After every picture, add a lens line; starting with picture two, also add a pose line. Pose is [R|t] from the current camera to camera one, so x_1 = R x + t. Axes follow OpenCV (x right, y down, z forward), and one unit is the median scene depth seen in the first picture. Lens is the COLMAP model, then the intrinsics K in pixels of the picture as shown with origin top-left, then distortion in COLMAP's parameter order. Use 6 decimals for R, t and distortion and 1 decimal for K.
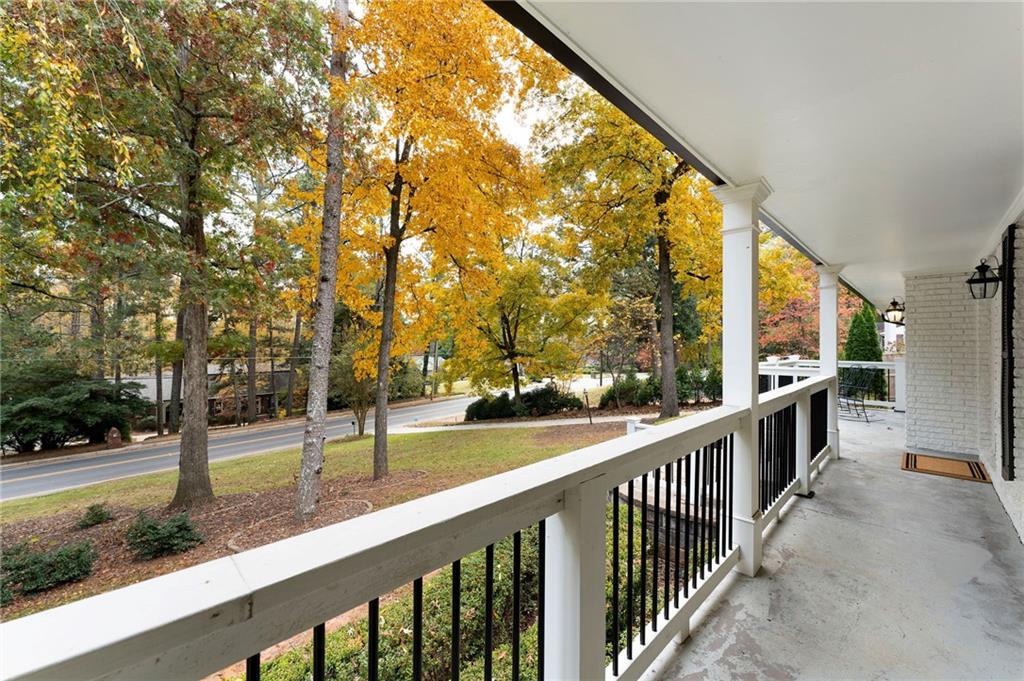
lens RADIAL K [[409.7, 0, 512.7], [0, 409.7, 342.4], [0, 0, 1]] dist [-0.002480, -0.000538]
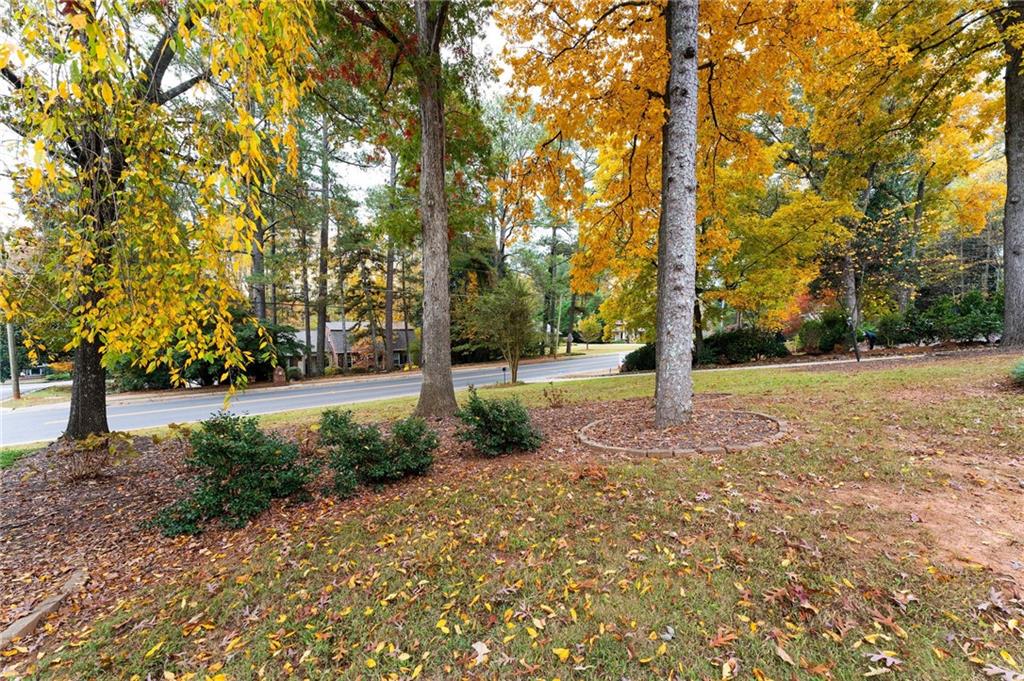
lens RADIAL K [[409.7, 0, 516.3], [0, 409.7, 341.4], [0, 0, 1]] dist [-0.002480, -0.000538]
pose [[0.983472, 0.014284, -0.180496, -0.486131], [-0.004215, 0.998419, 0.056049, 0.205110], [0.181011, -0.054362, 0.981978, 0.246162]]
